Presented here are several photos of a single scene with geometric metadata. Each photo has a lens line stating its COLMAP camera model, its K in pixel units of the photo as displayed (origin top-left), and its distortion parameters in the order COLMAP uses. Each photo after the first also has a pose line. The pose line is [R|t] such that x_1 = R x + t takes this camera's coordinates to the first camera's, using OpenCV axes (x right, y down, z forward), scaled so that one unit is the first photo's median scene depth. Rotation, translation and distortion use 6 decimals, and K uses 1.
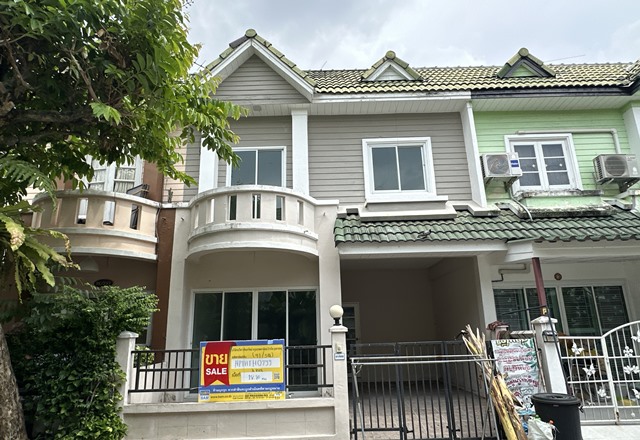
lens RADIAL K [[382.1, 0, 319.4], [0, 382.1, 237.8], [0, 0, 1]] dist [-0.001833, -0.000015]
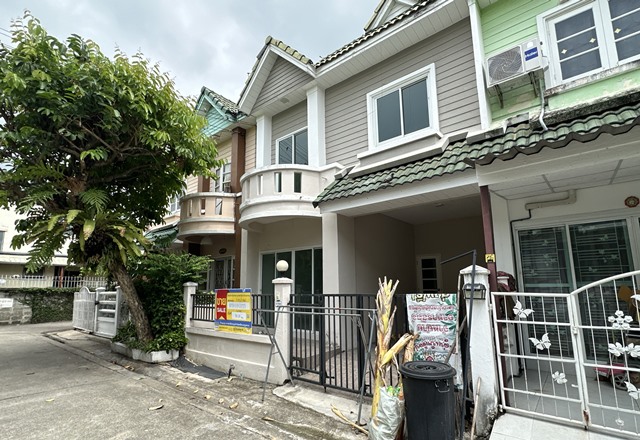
lens RADIAL K [[314.9, 0, 319.9], [0, 314.9, 238.5], [0, 0, 1]] dist [-0.000877, -0.000407]
pose [[0.776755, -0.080972, -0.624575, 0.628852], [0.147977, 0.987403, 0.056022, 0.063930], [0.612171, -0.135938, 0.778953, 0.290438]]
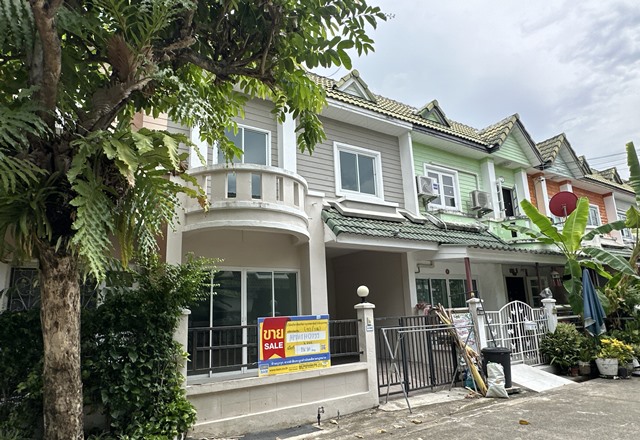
lens RADIAL K [[382.1, 0, 319.4], [0, 382.1, 237.8], [0, 0, 1]] dist [-0.001833, -0.000015]
pose [[0.848521, 0.096152, 0.520353, -0.604522], [-0.112373, 0.993666, -0.000370, 0.036924], [-0.517093, -0.058160, 0.853951, 0.055284]]
